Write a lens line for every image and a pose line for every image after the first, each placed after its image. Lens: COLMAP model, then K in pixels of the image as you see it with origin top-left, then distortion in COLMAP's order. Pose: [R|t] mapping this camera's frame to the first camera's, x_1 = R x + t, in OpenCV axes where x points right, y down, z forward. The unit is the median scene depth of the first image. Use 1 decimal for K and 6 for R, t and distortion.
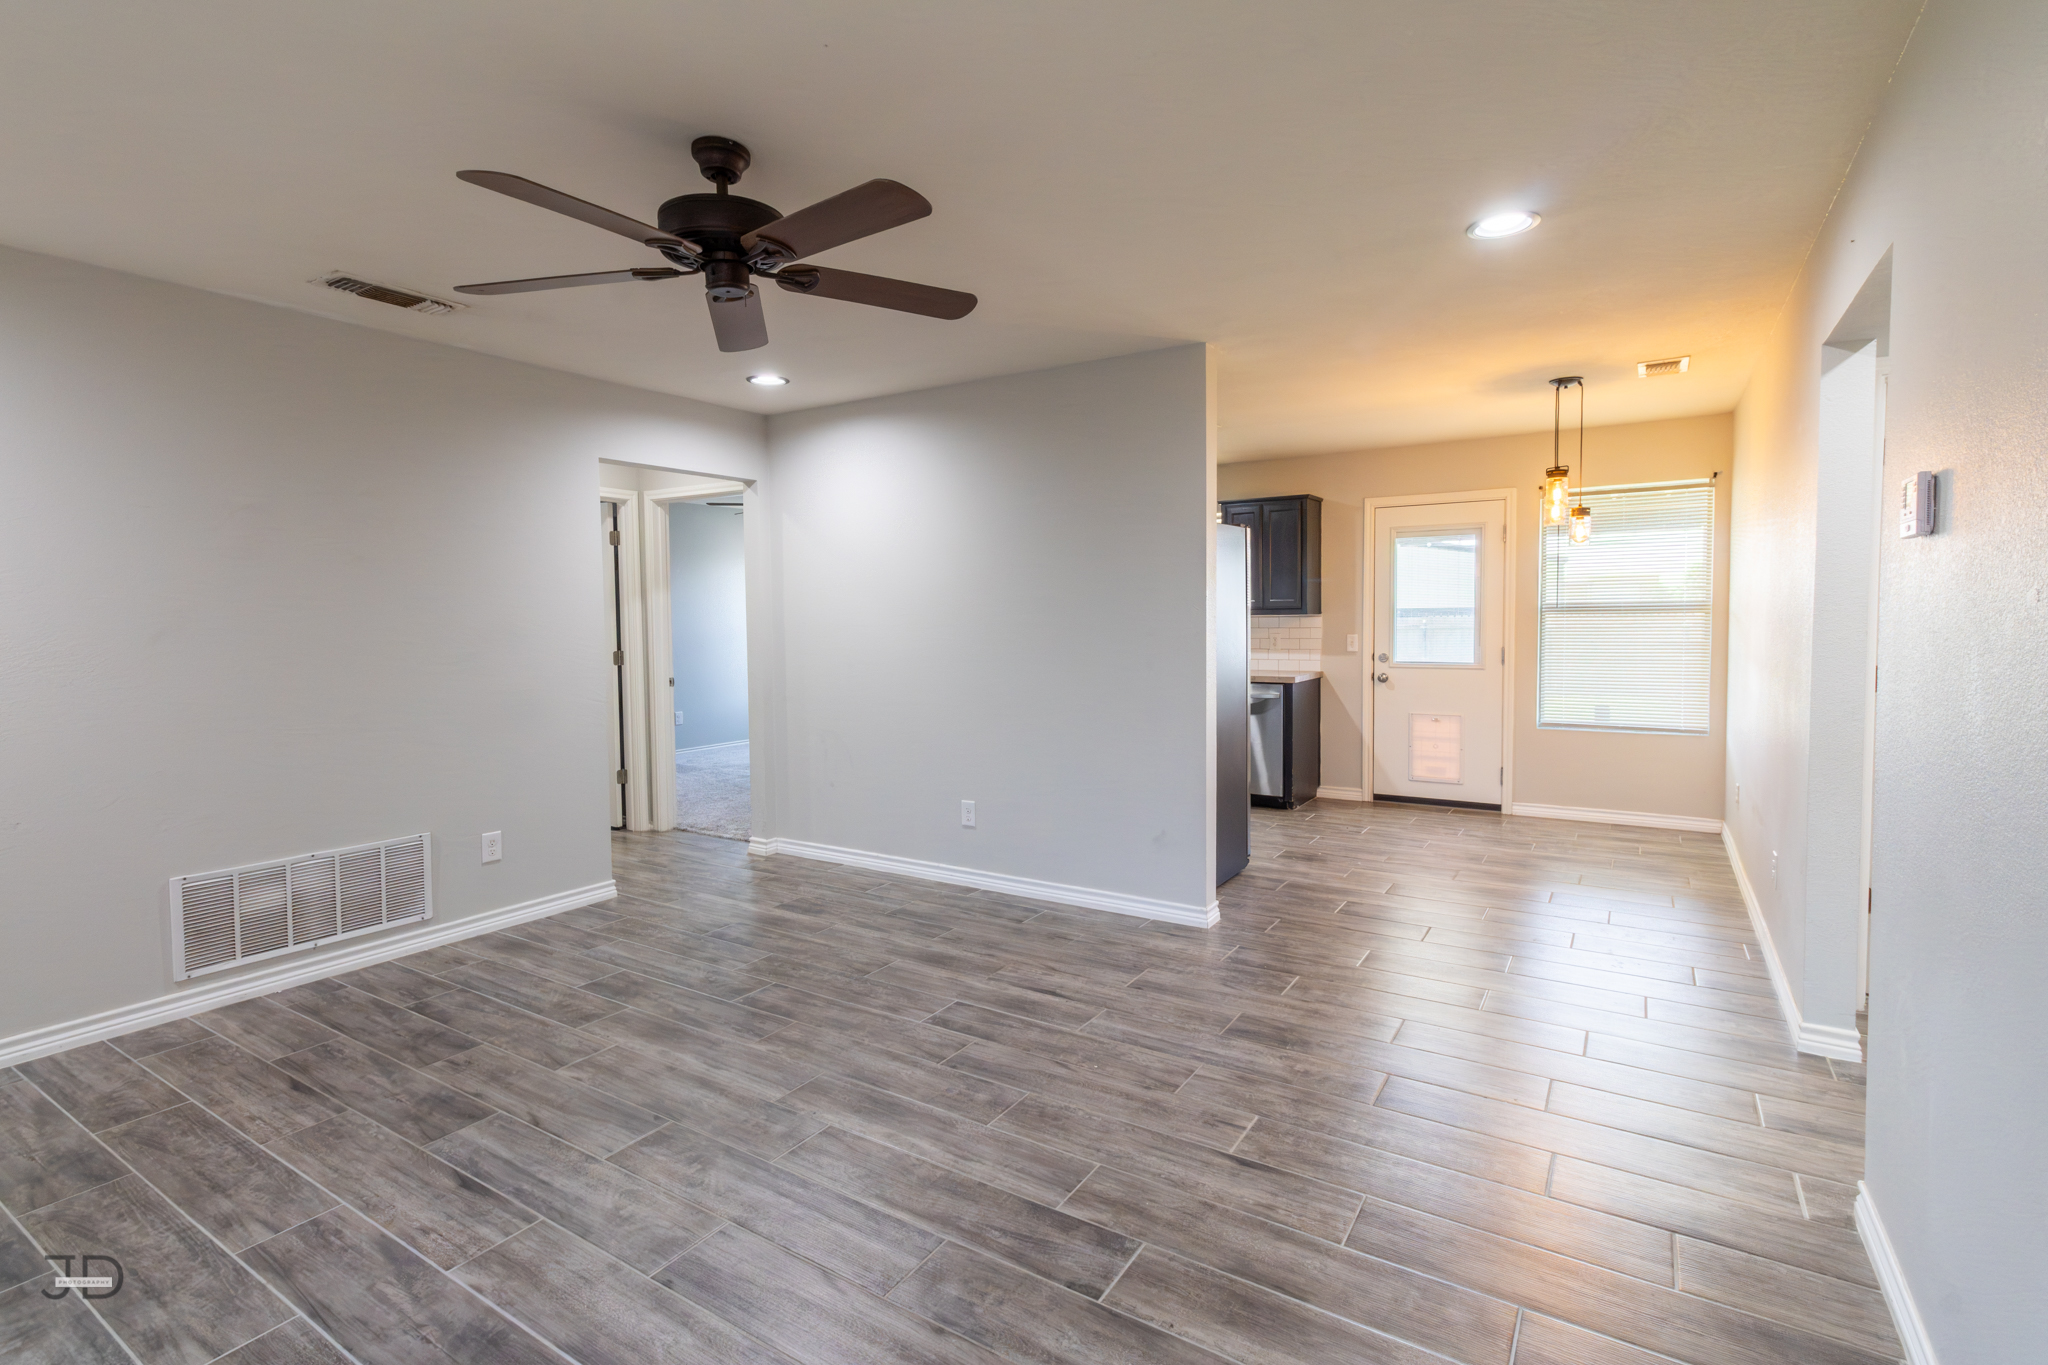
lens RADIAL K [[955.5, 0, 1039.6], [0, 955.5, 673.7], [0, 0, 1]] dist [0.004975, -0.001818]
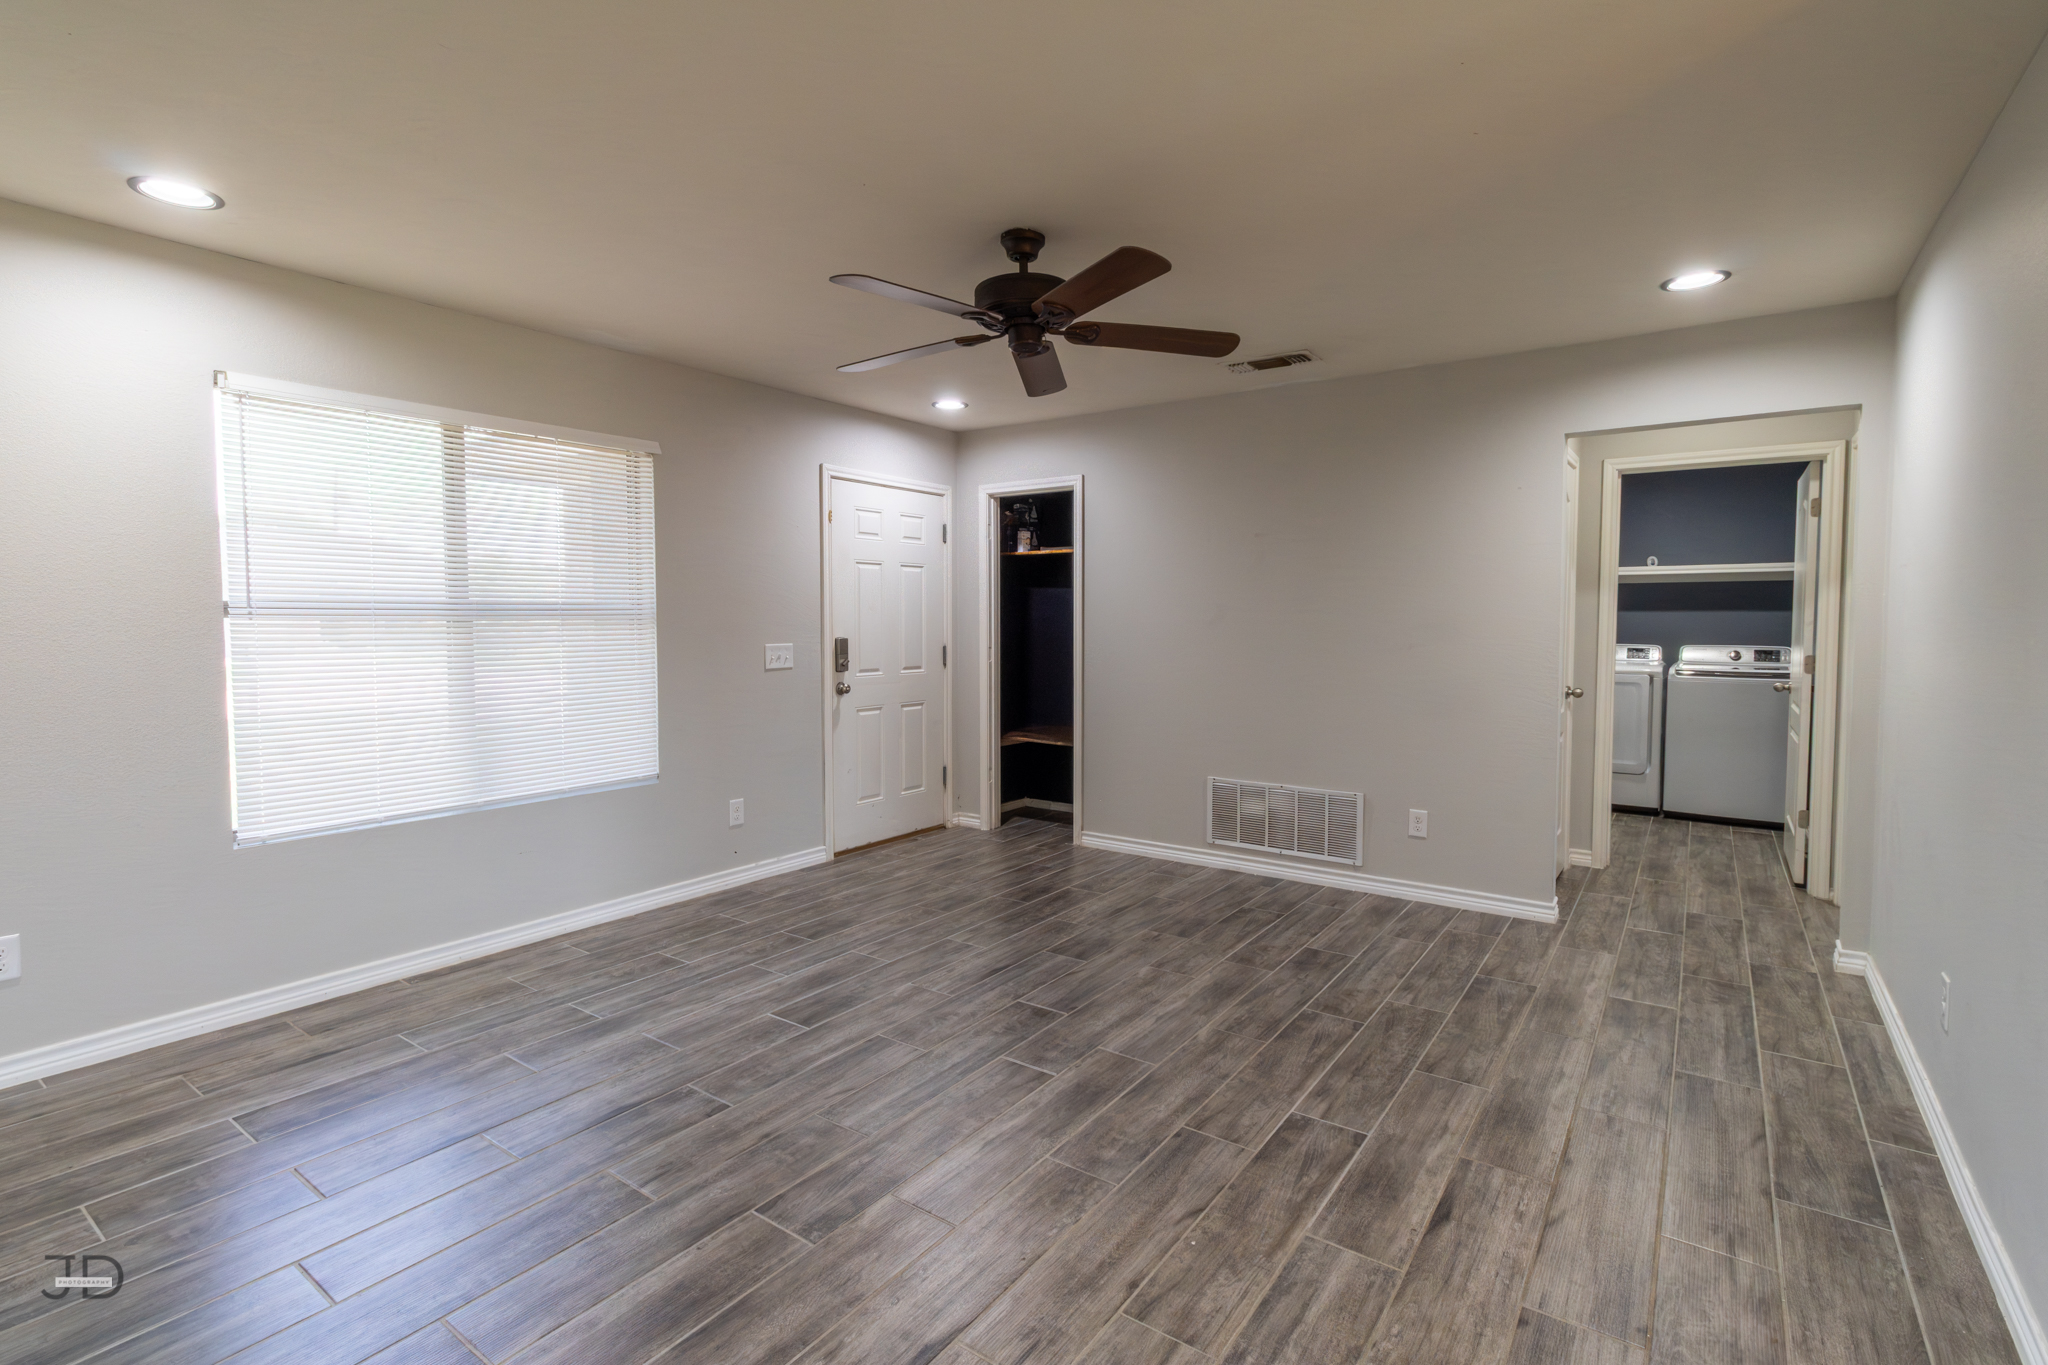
lens RADIAL K [[955.5, 0, 1036.8], [0, 955.5, 681.5], [0, 0, 1]] dist [0.004975, -0.001818]
pose [[-0.057402, 0.078003, -0.995299, 0.655193], [-0.059033, 0.994933, 0.081379, -0.052442], [0.996604, 0.063427, -0.052507, 0.784021]]
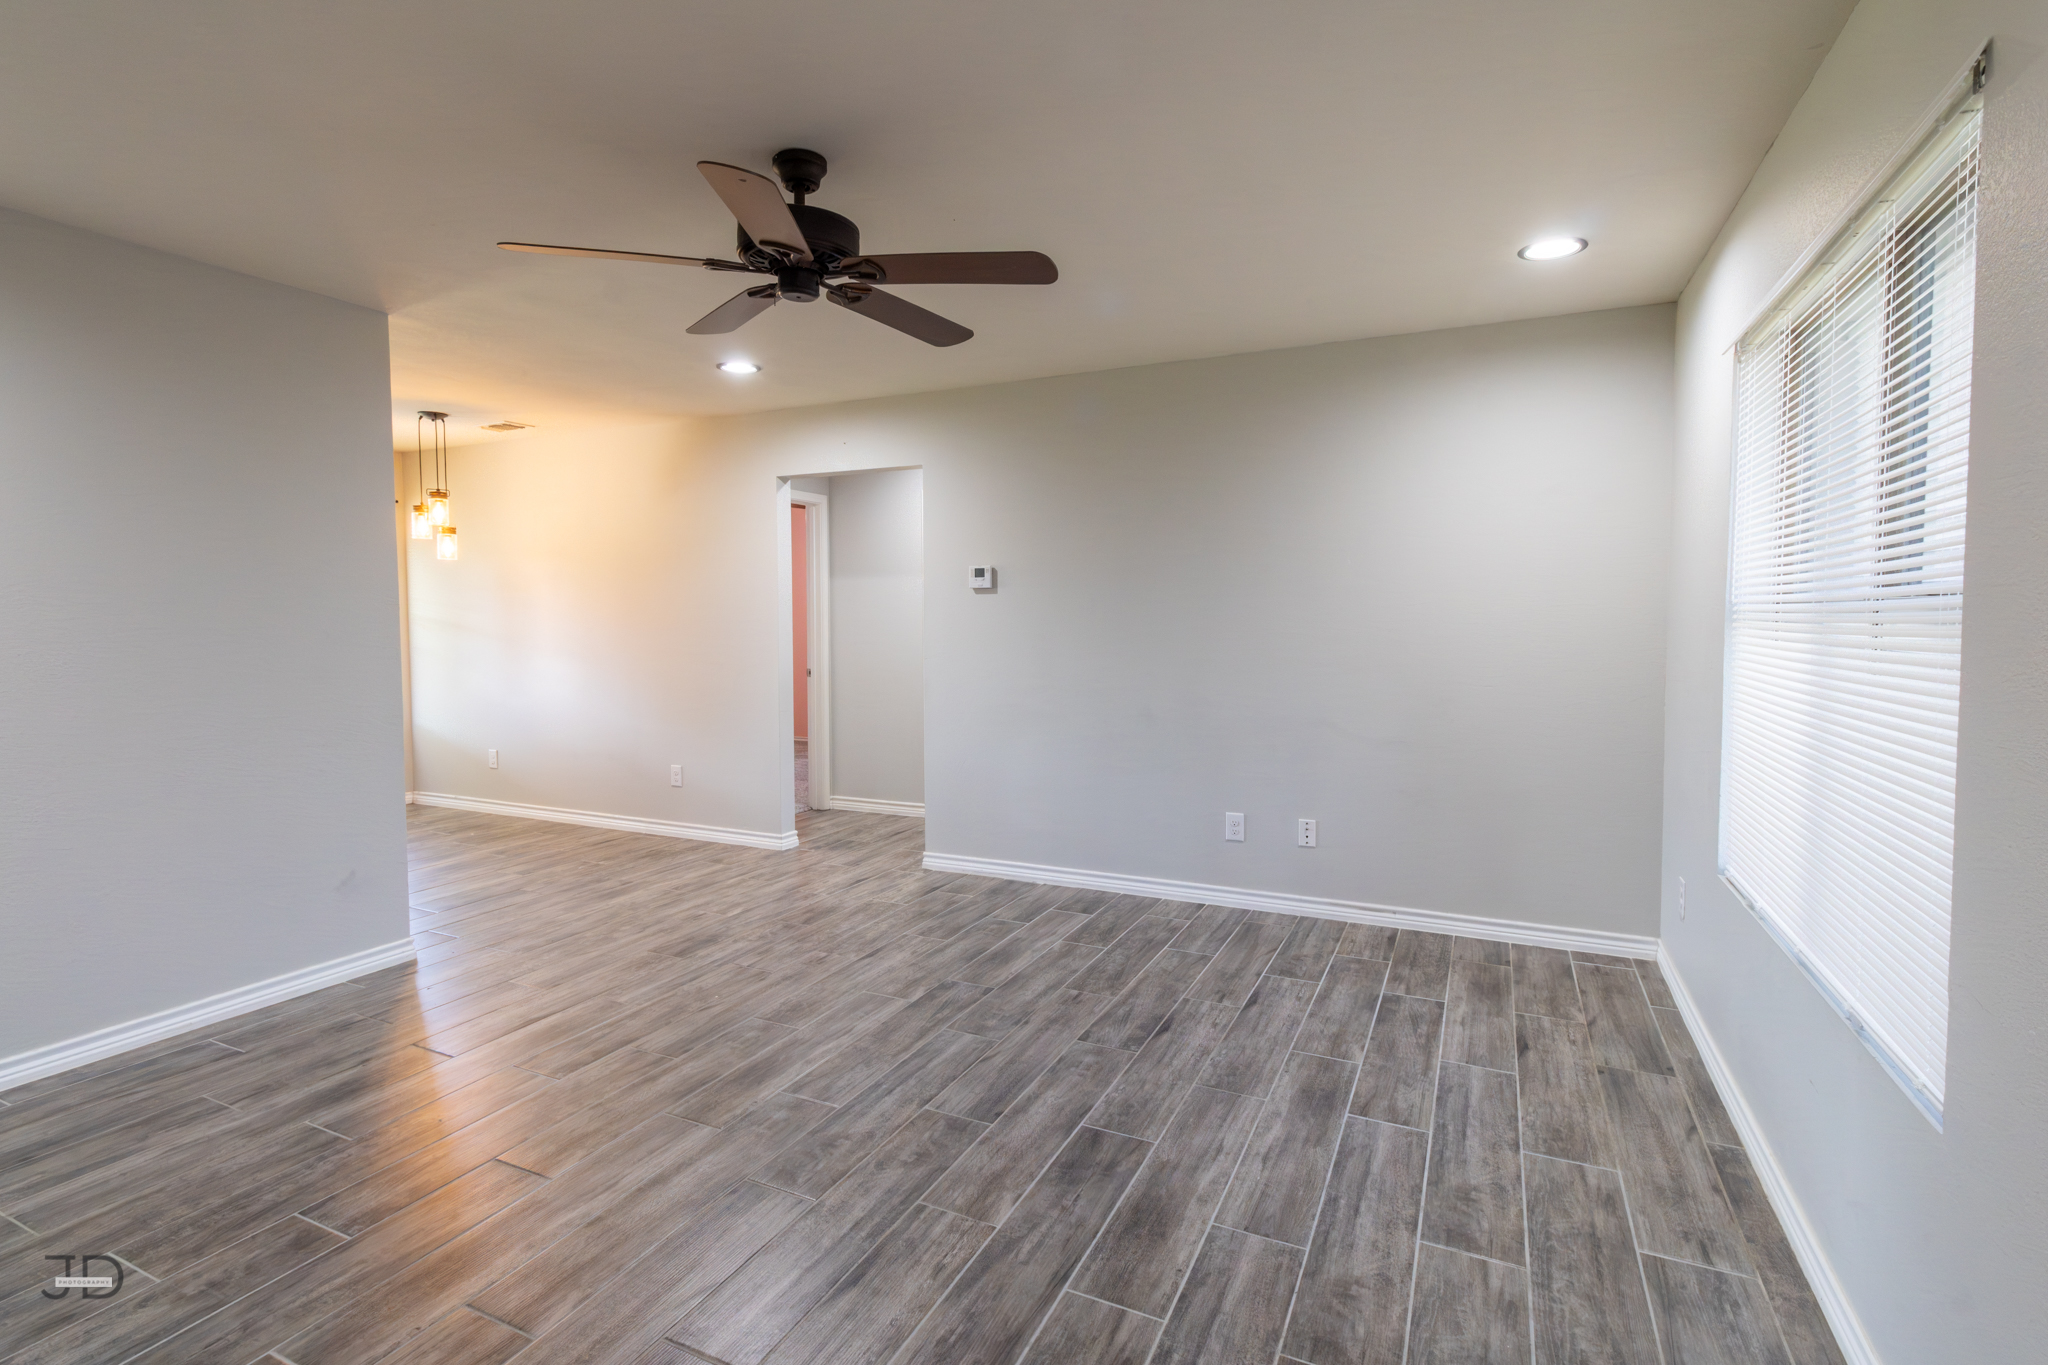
lens RADIAL K [[955.5, 0, 1034.6], [0, 955.5, 673.0], [0, 0, 1]] dist [0.004975, -0.001818]
pose [[-0.118025, -0.051048, 0.991698, -0.997476], [0.063222, 0.996265, 0.058807, -0.027632], [-0.990996, 0.069638, -0.114357, 0.630376]]
